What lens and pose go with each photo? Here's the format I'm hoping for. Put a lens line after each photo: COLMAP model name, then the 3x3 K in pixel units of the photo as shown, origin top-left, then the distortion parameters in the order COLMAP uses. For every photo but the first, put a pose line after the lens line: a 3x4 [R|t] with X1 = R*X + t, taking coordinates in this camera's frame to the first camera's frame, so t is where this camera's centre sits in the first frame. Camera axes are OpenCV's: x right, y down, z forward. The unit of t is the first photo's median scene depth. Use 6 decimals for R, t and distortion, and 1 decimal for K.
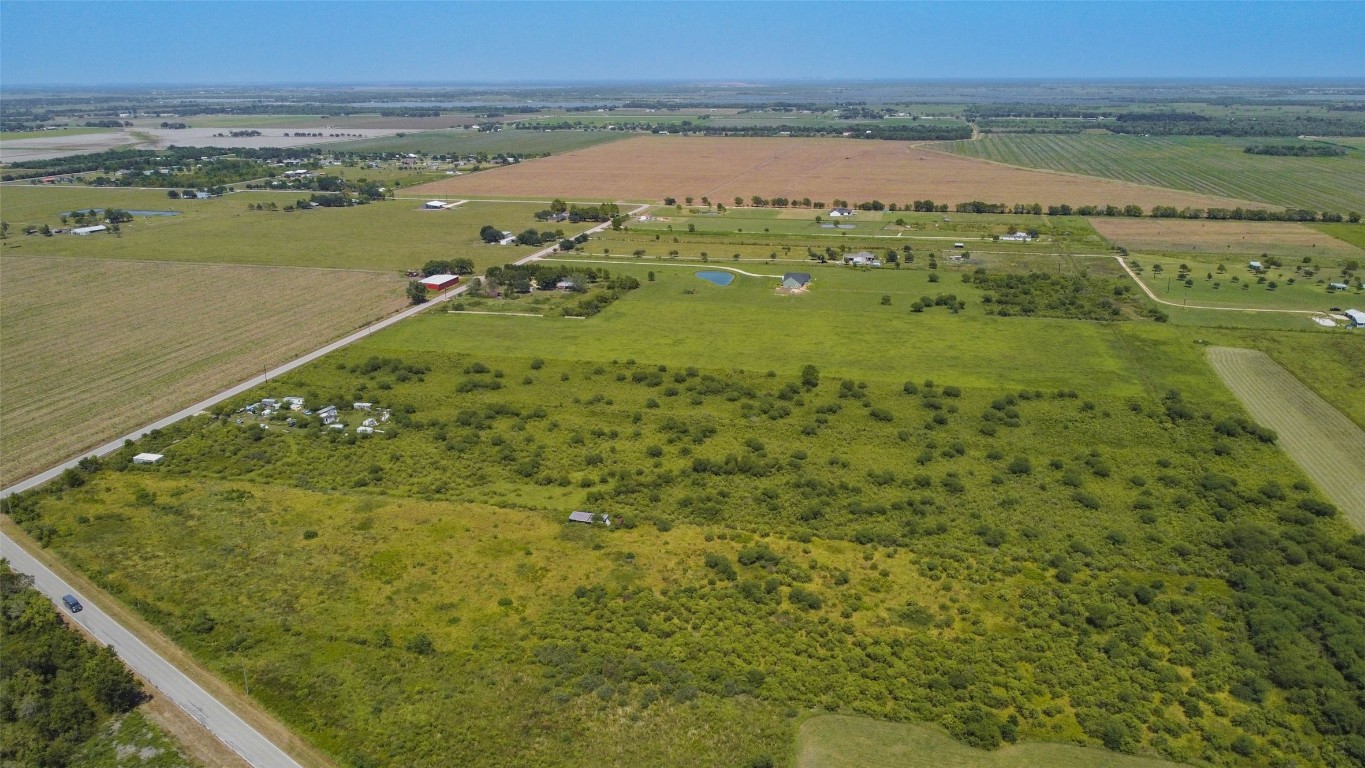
lens RADIAL K [[1034.5, 0, 680.4], [0, 1034.5, 383.4], [0, 0, 1]] dist [0.001757, -0.008356]
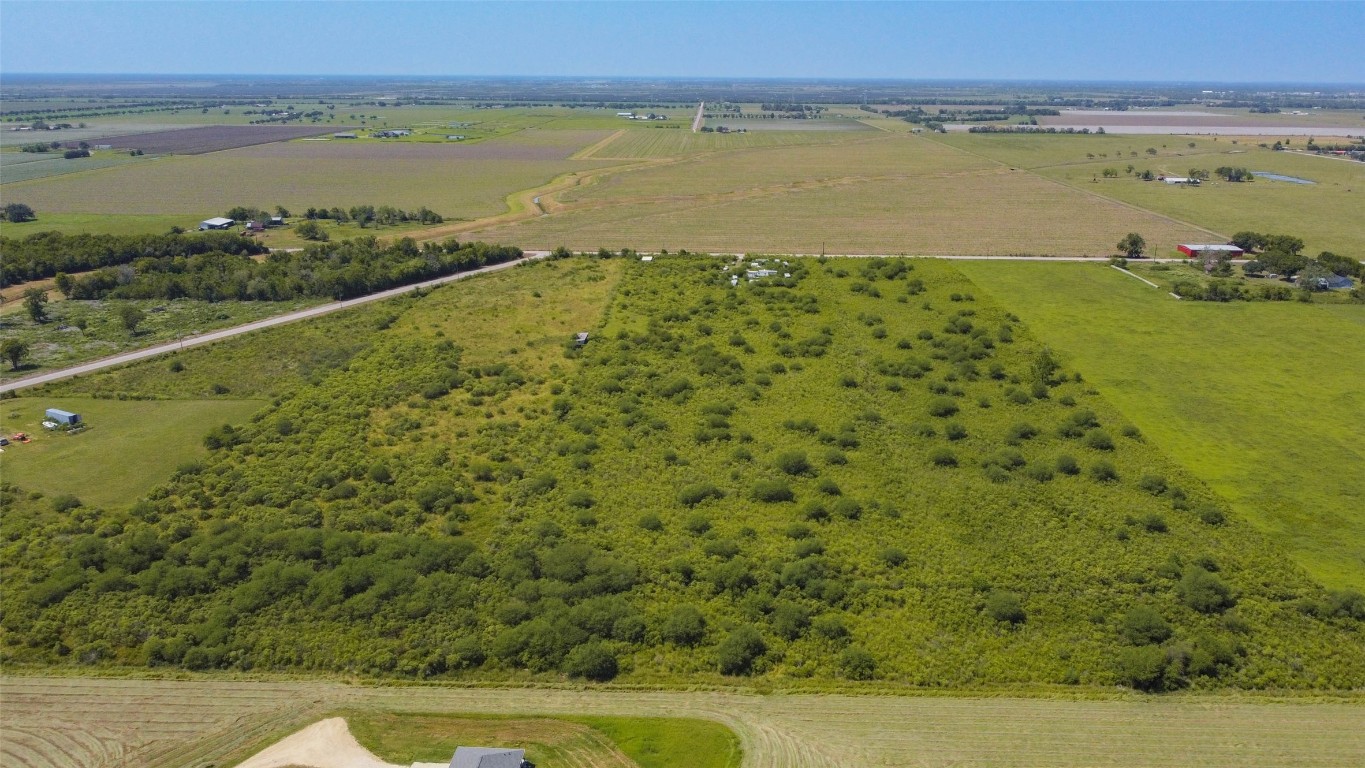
lens RADIAL K [[1034.5, 0, 680.4], [0, 1034.5, 383.4], [0, 0, 1]] dist [0.001757, -0.008356]
pose [[0.204840, 0.290045, -0.934834, 0.830576], [-0.291472, 0.929832, 0.224626, -0.096879], [0.934390, 0.226466, 0.275007, 0.602291]]
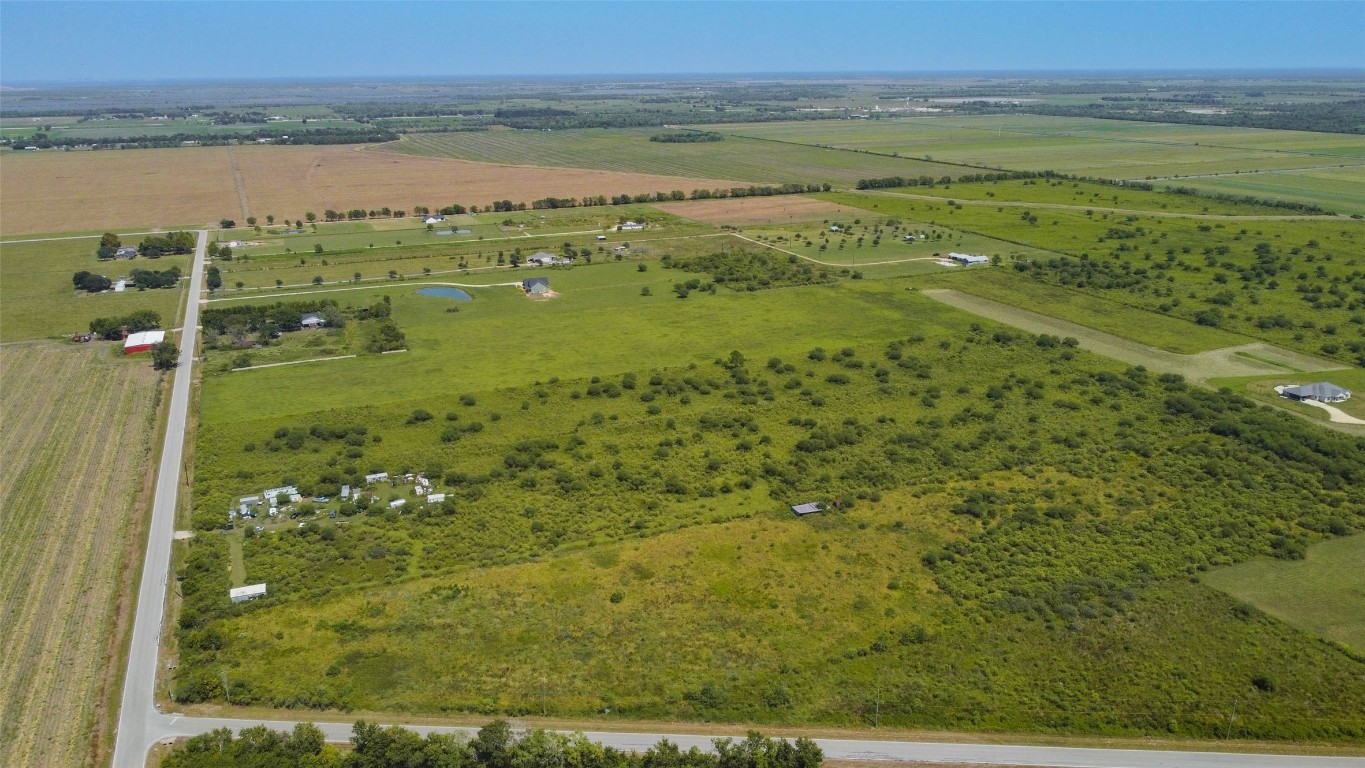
lens RADIAL K [[1034.5, 0, 680.4], [0, 1034.5, 383.4], [0, 0, 1]] dist [0.001757, -0.008356]
pose [[0.801339, -0.177352, 0.571316, -0.594855], [0.176844, 0.982588, 0.056977, -0.060709], [-0.571473, 0.055376, 0.818750, 0.154465]]
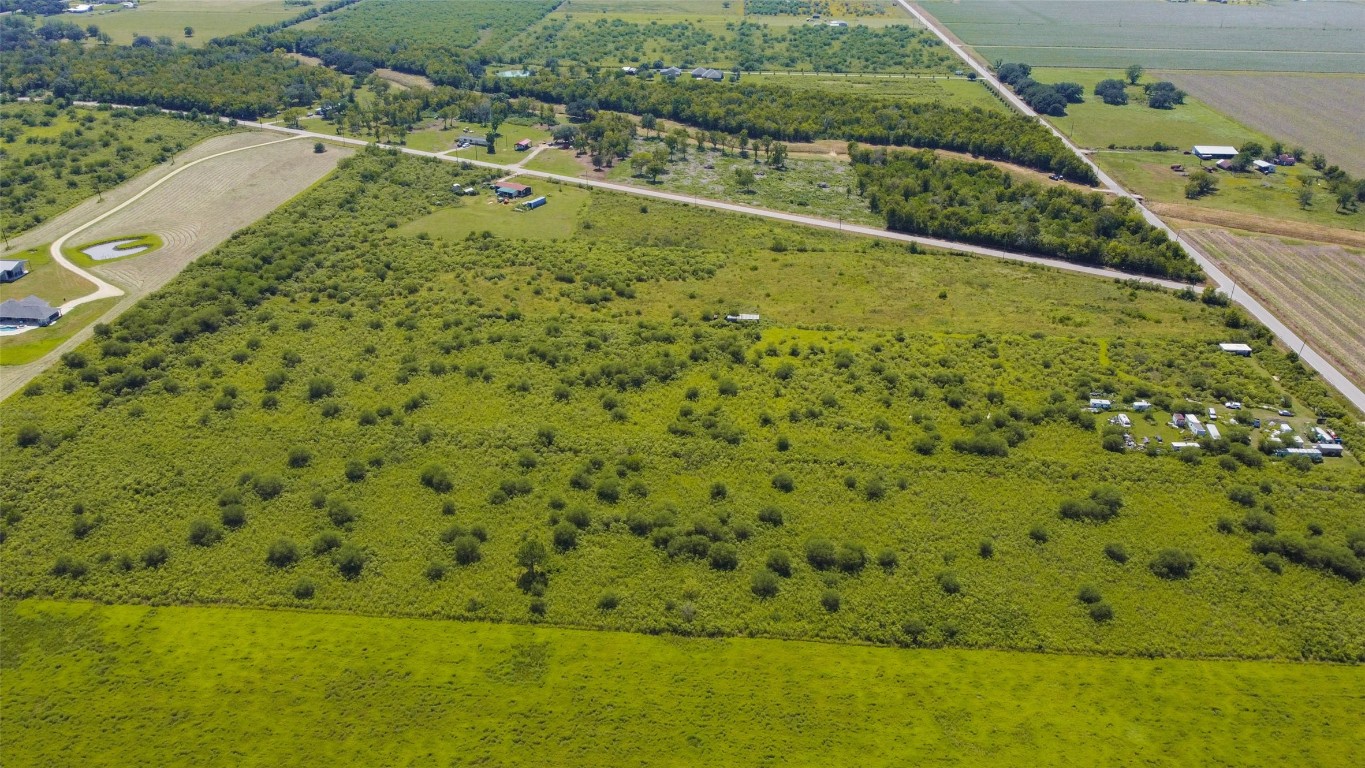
lens RADIAL K [[1034.5, 0, 680.4], [0, 1034.5, 383.4], [0, 0, 1]] dist [0.001757, -0.008356]
pose [[-0.982422, 0.080154, -0.168592, 0.143637], [-0.058139, 0.726835, 0.684347, -0.476700], [0.177391, 0.682119, -0.709398, 1.438136]]
